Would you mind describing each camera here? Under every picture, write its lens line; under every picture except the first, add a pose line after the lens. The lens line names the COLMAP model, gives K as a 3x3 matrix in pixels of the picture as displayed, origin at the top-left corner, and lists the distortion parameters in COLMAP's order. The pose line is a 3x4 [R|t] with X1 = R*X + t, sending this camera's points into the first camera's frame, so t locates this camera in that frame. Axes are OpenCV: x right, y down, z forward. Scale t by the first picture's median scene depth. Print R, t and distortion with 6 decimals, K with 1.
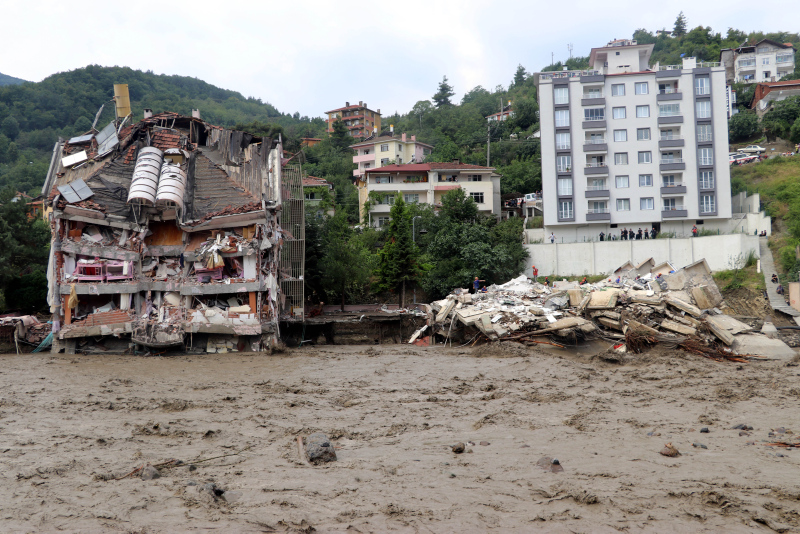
lens RADIAL K [[766.9, 0, 399.4], [0, 766.9, 265.0], [0, 0, 1]] dist [-0.060581, 0.000000]
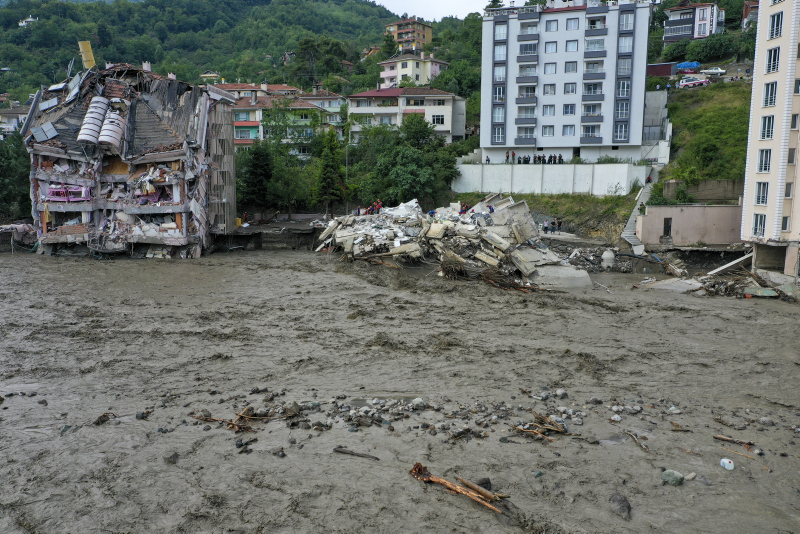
lens RADIAL K [[627.9, 0, 400.3], [0, 627.9, 266.6], [0, 0, 1]] dist [0.003567, 0.005110]
pose [[0.987288, 0.047523, -0.151673, 0.324324], [-0.017708, 0.981202, 0.192168, -0.080923], [0.157955, -0.187039, 0.969570, 0.000337]]
